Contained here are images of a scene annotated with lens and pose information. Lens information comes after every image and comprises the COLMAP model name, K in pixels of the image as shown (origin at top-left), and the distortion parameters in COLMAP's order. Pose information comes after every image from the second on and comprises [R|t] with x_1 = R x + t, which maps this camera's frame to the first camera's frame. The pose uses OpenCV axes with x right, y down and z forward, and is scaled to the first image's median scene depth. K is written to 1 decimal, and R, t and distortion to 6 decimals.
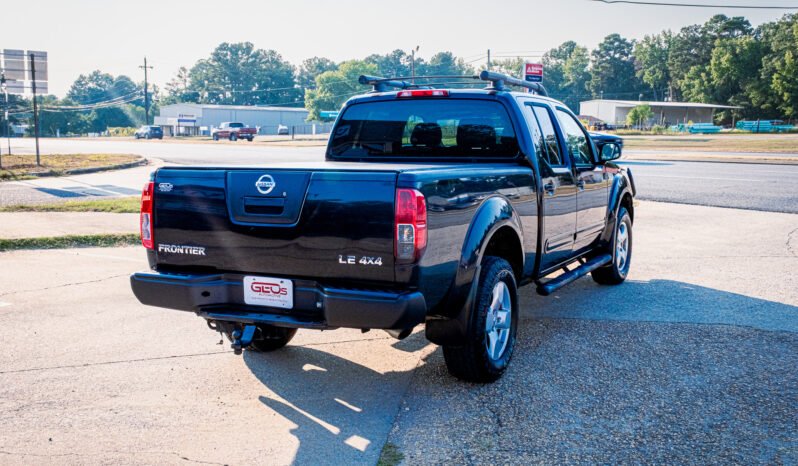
lens RADIAL K [[957.3, 0, 358.2], [0, 957.3, 240.8], [0, 0, 1]] dist [0.055294, 0.000000]
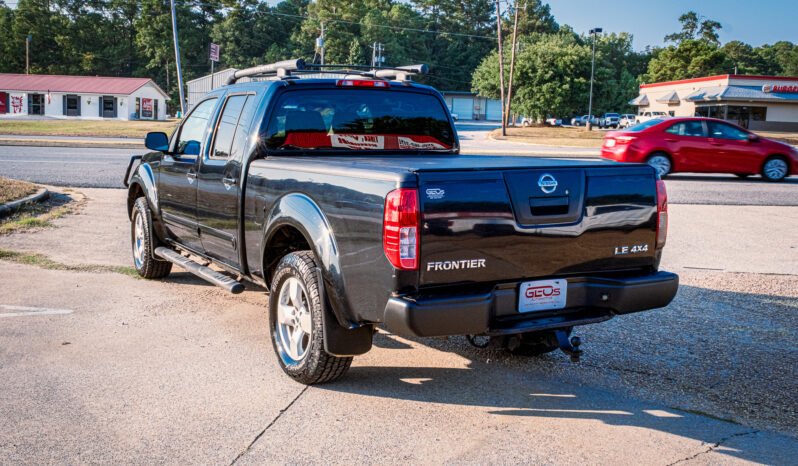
lens RADIAL K [[957.3, 0, 404.1], [0, 957.3, 237.6], [0, 0, 1]] dist [0.055294, 0.000000]
pose [[0.512352, -0.098436, 0.853115, -0.127879], [0.081217, 0.994511, 0.065975, -0.010287], [-0.854927, 0.035485, 0.517534, 0.080828]]
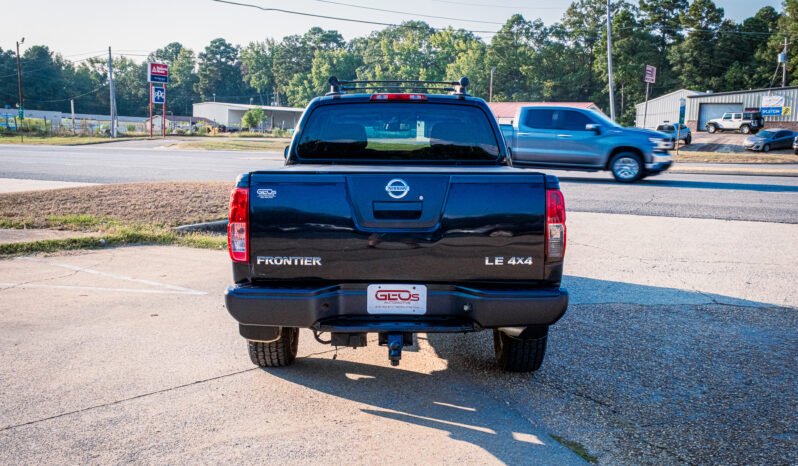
lens RADIAL K [[957.3, 0, 397.5], [0, 957.3, 231.5], [0, 0, 1]] dist [0.055294, 0.000000]
pose [[0.880321, -0.038075, 0.472848, -0.071794], [0.043163, 0.999068, 0.000090, -0.001989], [-0.472411, 0.020330, 0.881144, 0.018521]]
